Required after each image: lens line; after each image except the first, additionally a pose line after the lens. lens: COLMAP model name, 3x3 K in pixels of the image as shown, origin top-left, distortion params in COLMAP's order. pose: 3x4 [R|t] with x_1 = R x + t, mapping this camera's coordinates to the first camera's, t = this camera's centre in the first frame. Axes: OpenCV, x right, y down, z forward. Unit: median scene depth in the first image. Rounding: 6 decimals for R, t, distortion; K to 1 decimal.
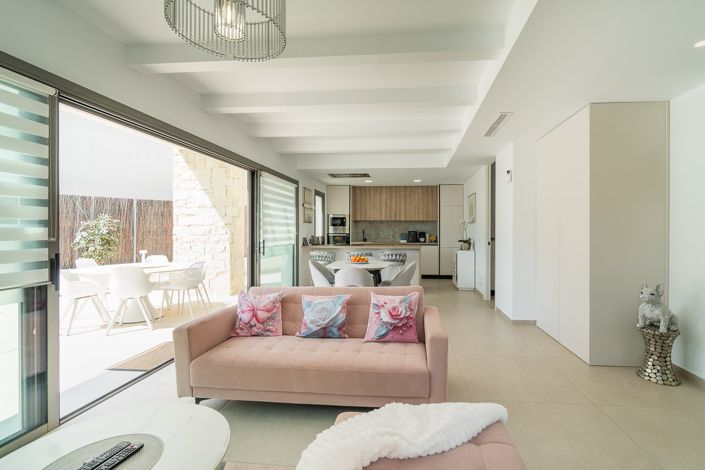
lens RADIAL K [[330.6, 0, 380.5], [0, 330.6, 232.3], [0, 0, 1]] dist [-0.000270, 0.000000]
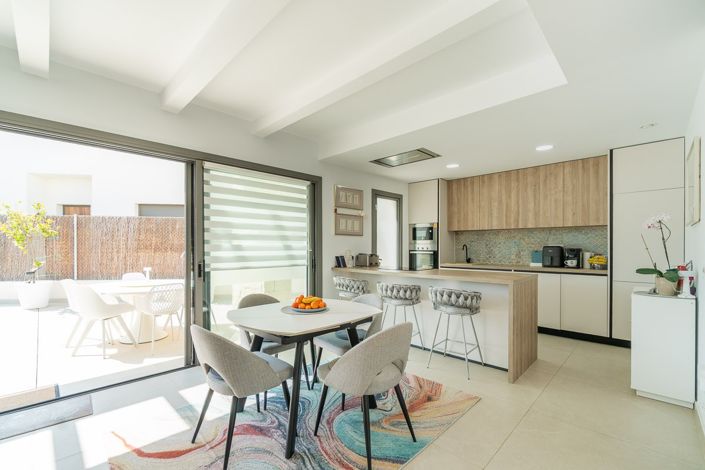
lens RADIAL K [[308.9, 0, 349.8], [0, 308.9, 241.6], [0, 0, 1]] dist [0.003280, -0.000437]
pose [[0.762826, -0.013539, -0.646462, 0.171996], [-0.000991, 0.999755, -0.022108, -0.000259], [0.646603, 0.017505, 0.762626, 0.399676]]
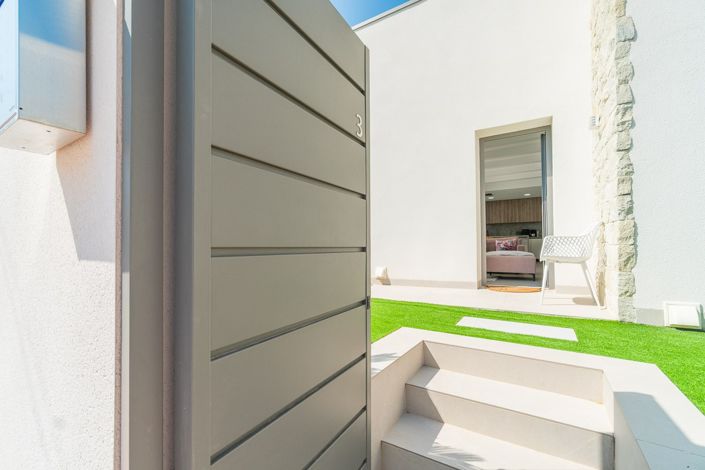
lens RADIAL K [[292.2, 0, 348.7], [0, 292.2, 240.8], [0, 0, 1]] dist [0.003634, 0.000172]
pose [[0.886261, -0.019929, -0.462758, 0.002889], [0.008372, 0.999600, -0.027015, 0.074957], [0.463111, 0.020068, 0.886073, -0.496323]]
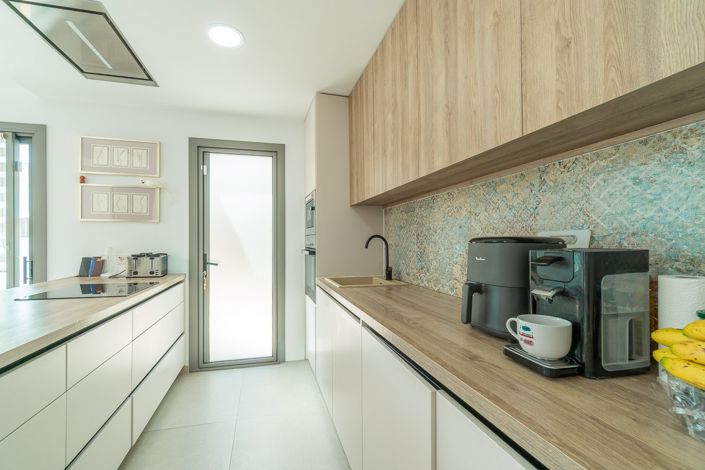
lens RADIAL K [[308.9, 0, 345.2], [0, 308.9, 239.0], [0, 0, 1]] dist [0.003280, -0.000437]
pose [[0.292757, -0.013028, -0.956098, 0.189441], [-0.004548, 0.999877, -0.015017, -0.001647], [0.956176, 0.008745, 0.292662, 0.939528]]
